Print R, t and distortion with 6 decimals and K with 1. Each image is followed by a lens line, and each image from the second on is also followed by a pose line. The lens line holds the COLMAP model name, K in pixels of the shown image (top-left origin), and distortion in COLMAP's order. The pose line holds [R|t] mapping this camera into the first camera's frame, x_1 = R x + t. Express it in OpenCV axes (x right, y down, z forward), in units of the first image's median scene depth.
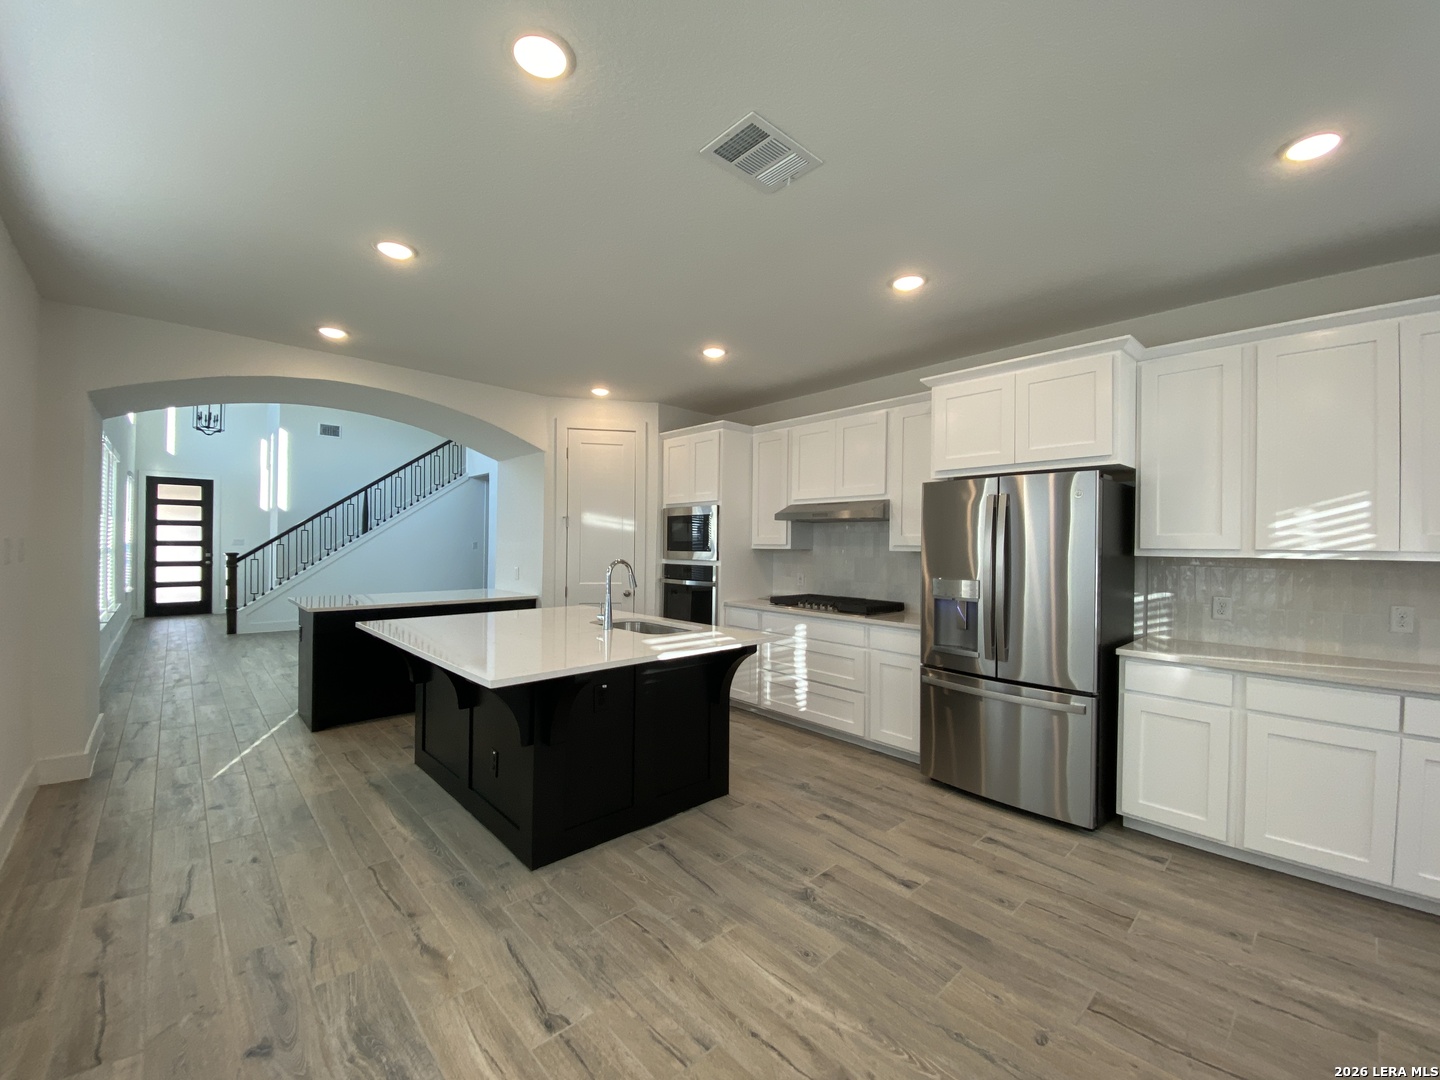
lens RADIAL K [[588.1, 0, 720.0], [0, 588.1, 540.0], [0, 0, 1]] dist [-0.011468, -0.000058]
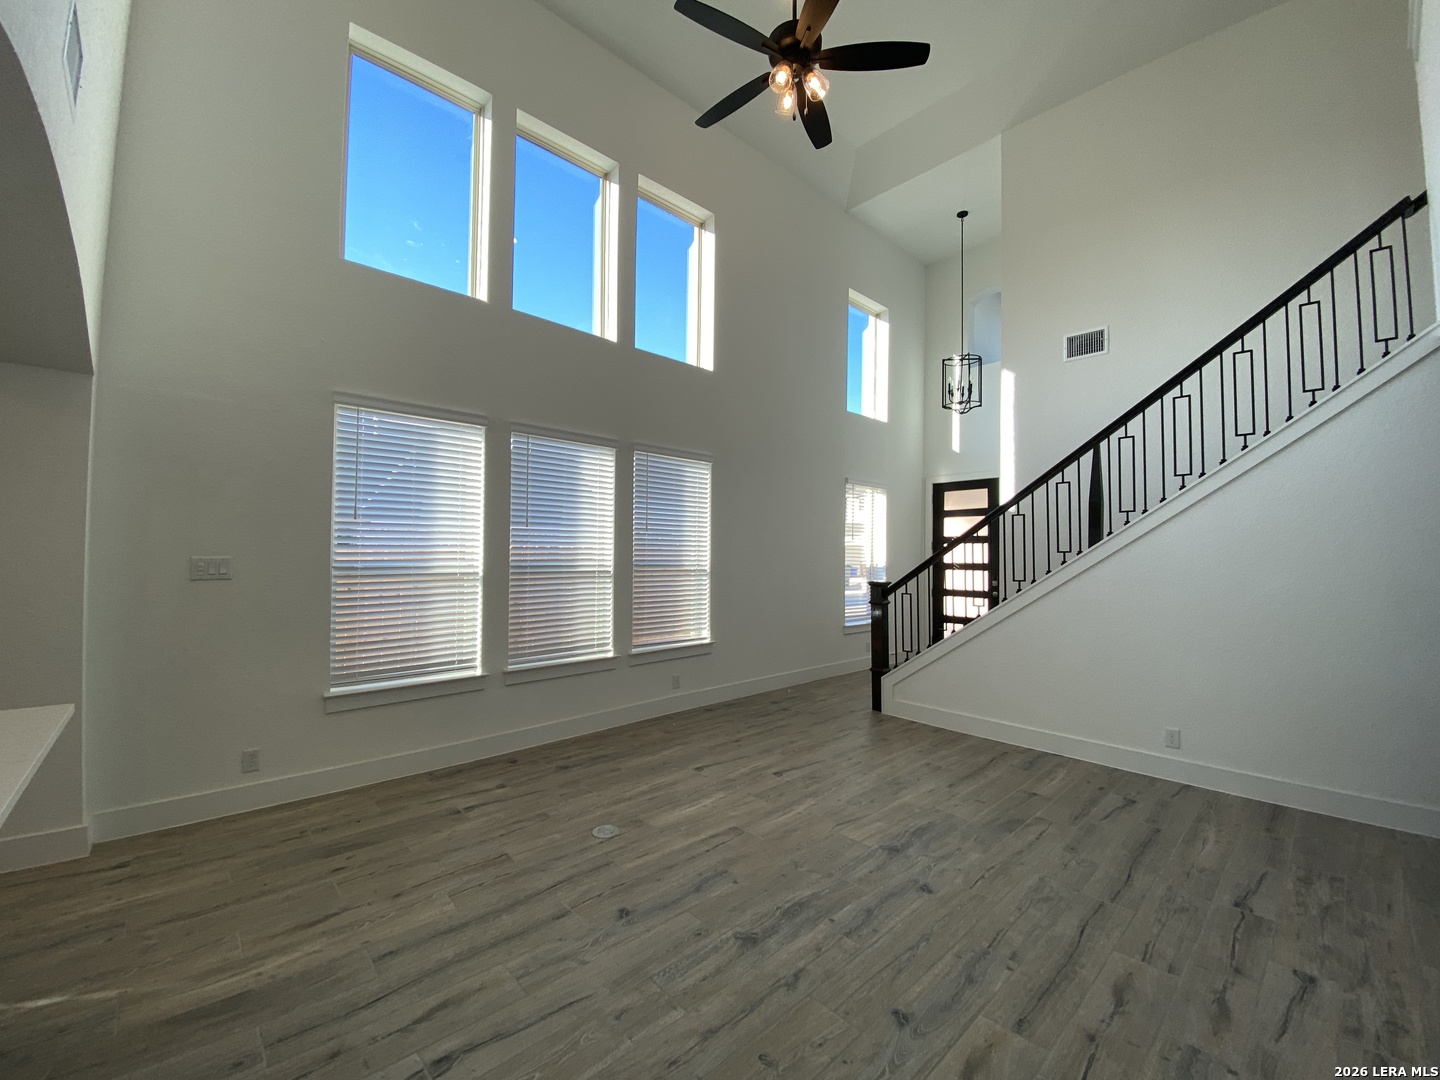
lens RADIAL K [[581.5, 0, 719.1], [0, 581.5, 540.9], [0, 0, 1]] dist [0.045895, -0.032567]
pose [[-0.000733, -0.037197, -0.999308, -0.167711], [-0.003009, 0.999304, -0.037194, 0.001578], [0.999995, 0.002980, -0.000845, 0.696210]]
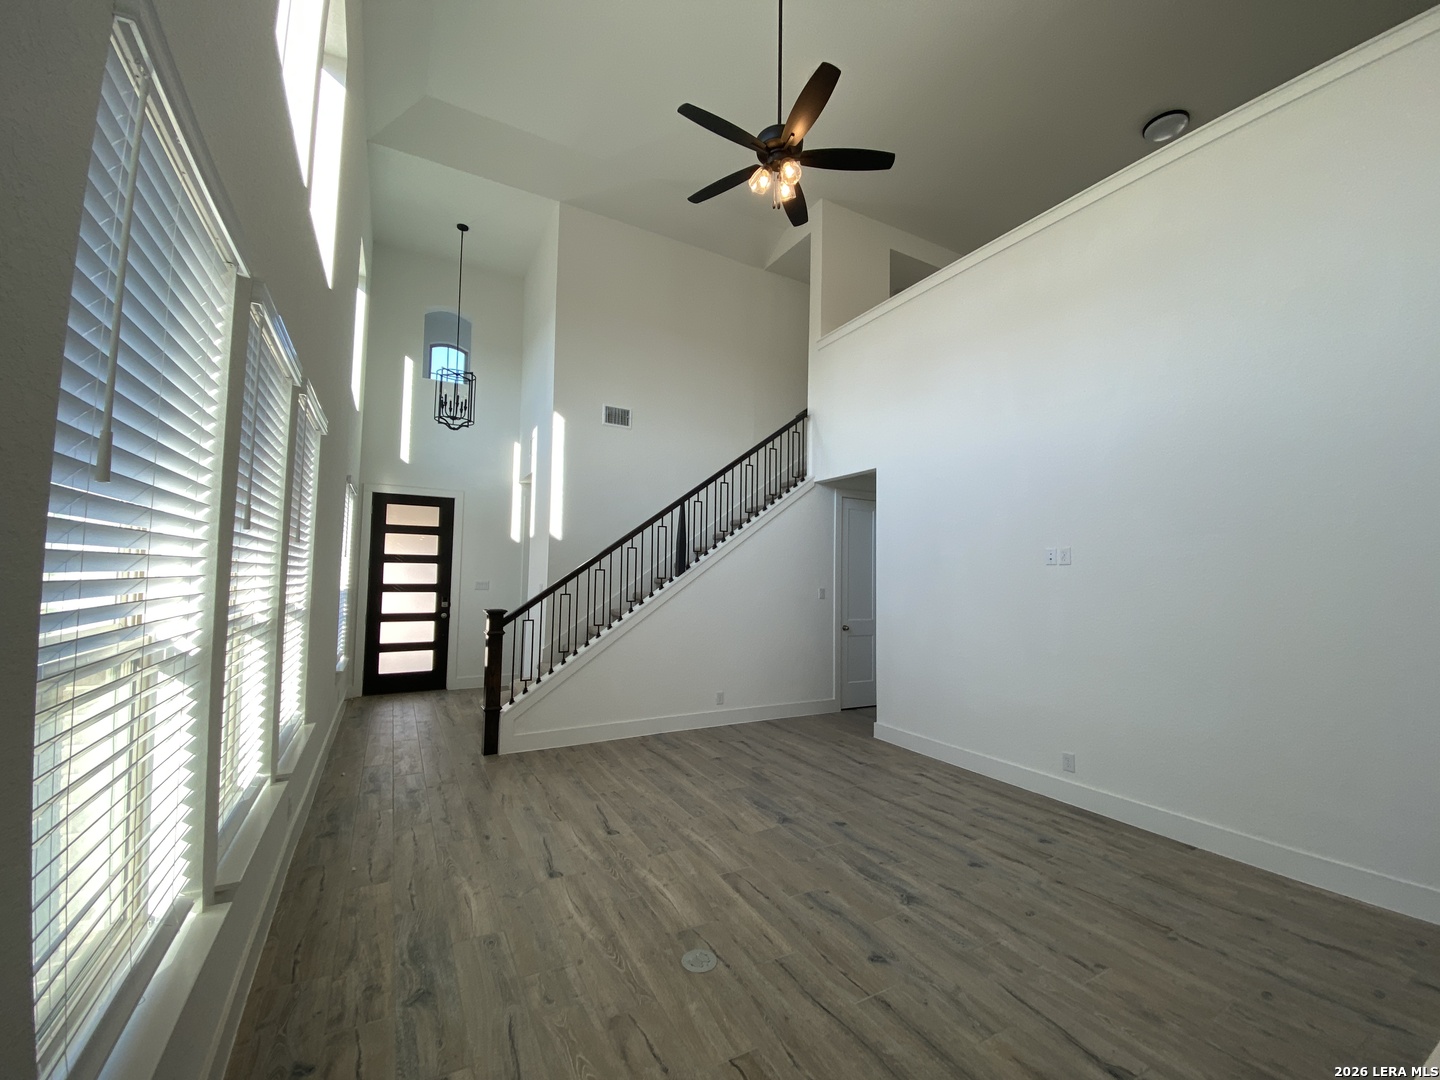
lens RADIAL K [[581.5, 0, 719.1], [0, 581.5, 540.9], [0, 0, 1]] dist [0.045895, -0.032567]
pose [[0.970733, -0.010645, -0.239926, -0.407251], [-0.004035, 0.998153, -0.060612, -0.009705], [0.240128, 0.059807, 0.968897, 0.411083]]
